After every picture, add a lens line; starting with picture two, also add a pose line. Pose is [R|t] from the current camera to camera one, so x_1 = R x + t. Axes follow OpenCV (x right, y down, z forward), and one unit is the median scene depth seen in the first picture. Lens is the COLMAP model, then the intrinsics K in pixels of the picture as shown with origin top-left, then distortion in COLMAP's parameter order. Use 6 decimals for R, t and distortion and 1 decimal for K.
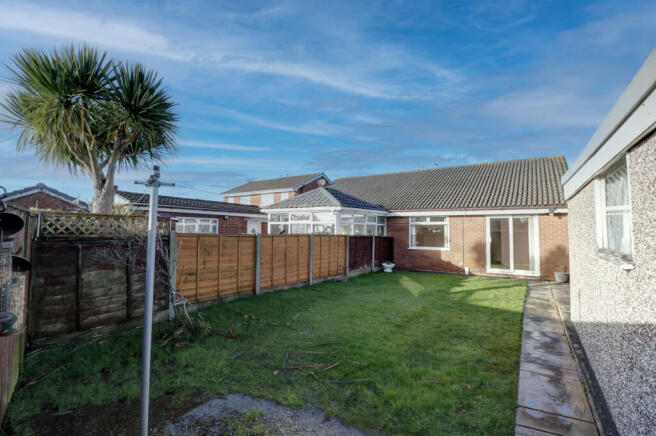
lens RADIAL K [[305.5, 0, 335.8], [0, 305.5, 218.0], [0, 0, 1]] dist [-0.001819, -0.013263]
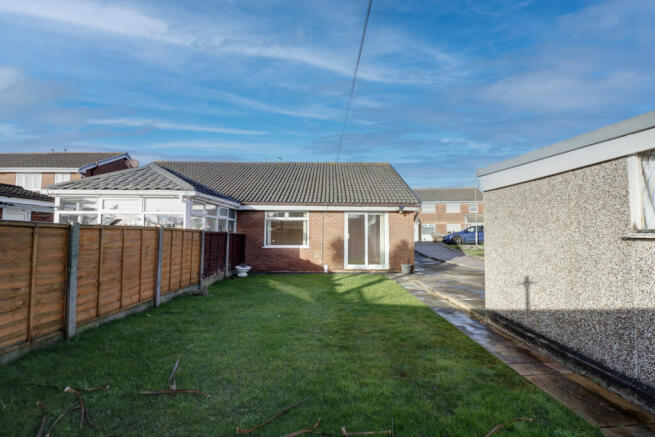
lens RADIAL K [[311.6, 0, 329.5], [0, 311.6, 214.6], [0, 0, 1]] dist [0.001975, -0.014496]
pose [[0.831738, 0.030436, 0.554333, -0.118098], [-0.023087, 0.999529, -0.020239, 0.023972], [-0.554688, 0.004036, 0.832049, 0.189648]]
